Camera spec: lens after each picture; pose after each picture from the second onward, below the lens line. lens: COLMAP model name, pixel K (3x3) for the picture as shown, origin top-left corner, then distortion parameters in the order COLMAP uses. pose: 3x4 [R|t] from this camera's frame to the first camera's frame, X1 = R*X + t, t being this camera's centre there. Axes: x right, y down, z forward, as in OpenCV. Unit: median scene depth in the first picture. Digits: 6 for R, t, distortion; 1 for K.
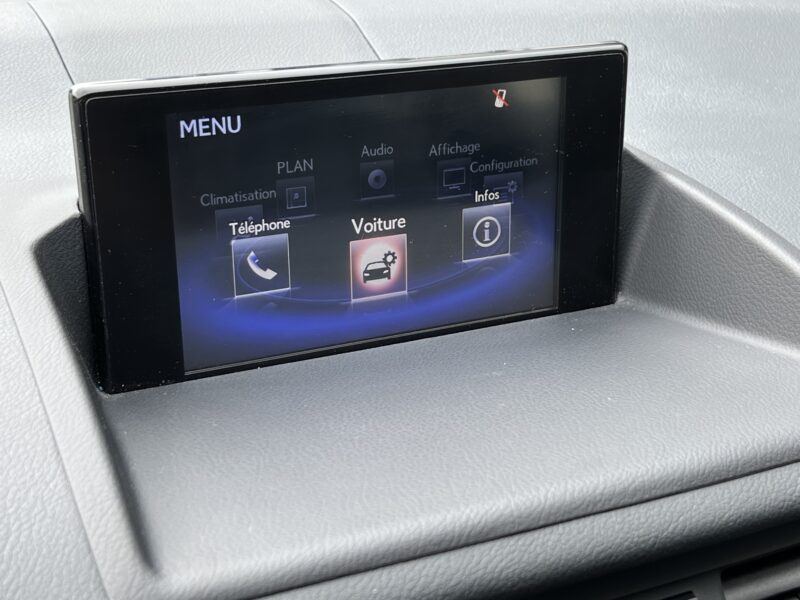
lens RADIAL K [[1336.9, 0, 400.0], [0, 1336.9, 300.0], [0, 0, 1]] dist [0.117428, -0.706323]
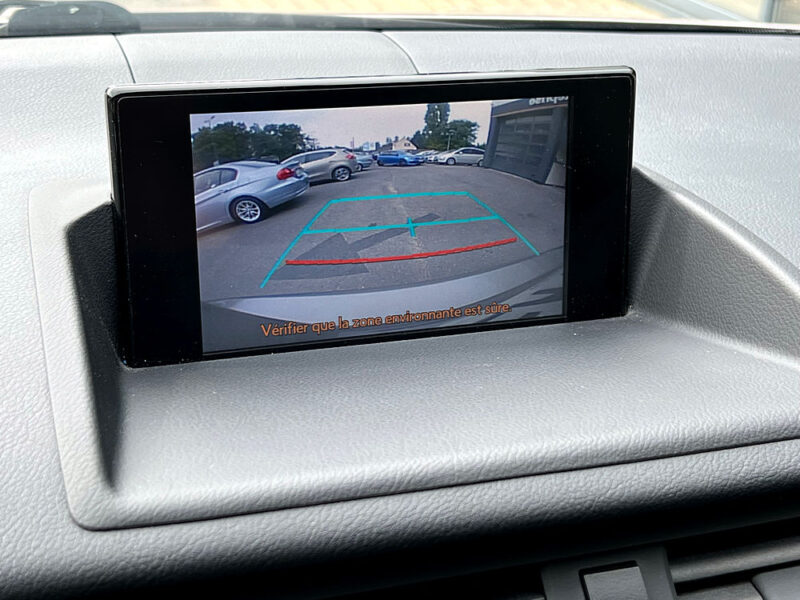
lens RADIAL K [[1336.9, 0, 400.0], [0, 1336.9, 300.0], [0, 0, 1]] dist [0.117428, -0.706323]
pose [[0.991712, 0.034244, -0.123836, 0.160724], [-0.042556, 0.996970, -0.065114, 0.091110], [0.121231, 0.069844, 0.990164, -0.079849]]
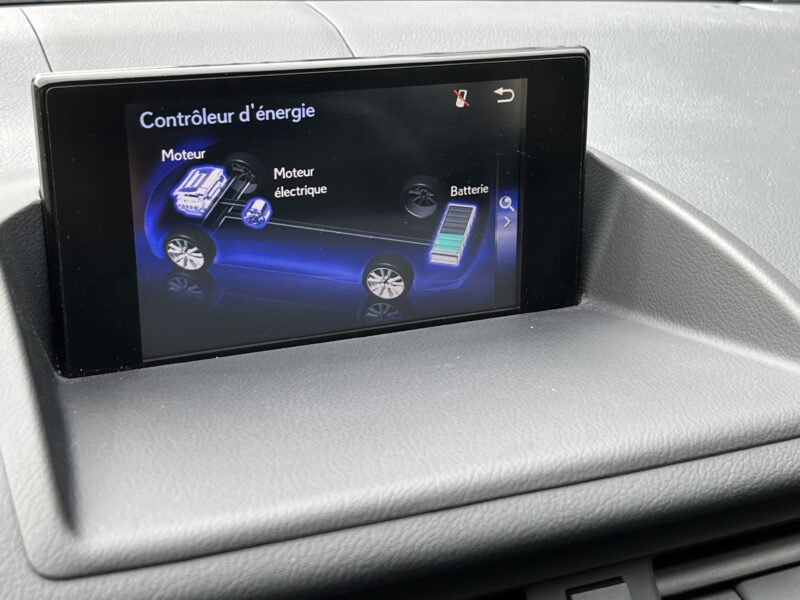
lens RADIAL K [[1336.9, 0, 400.0], [0, 1336.9, 300.0], [0, 0, 1]] dist [0.117428, -0.706323]
pose [[0.999317, 0.016932, -0.032831, 0.082040], [-0.017888, 0.999418, -0.029035, 0.042355], [0.032320, 0.029603, 0.999039, -0.018873]]
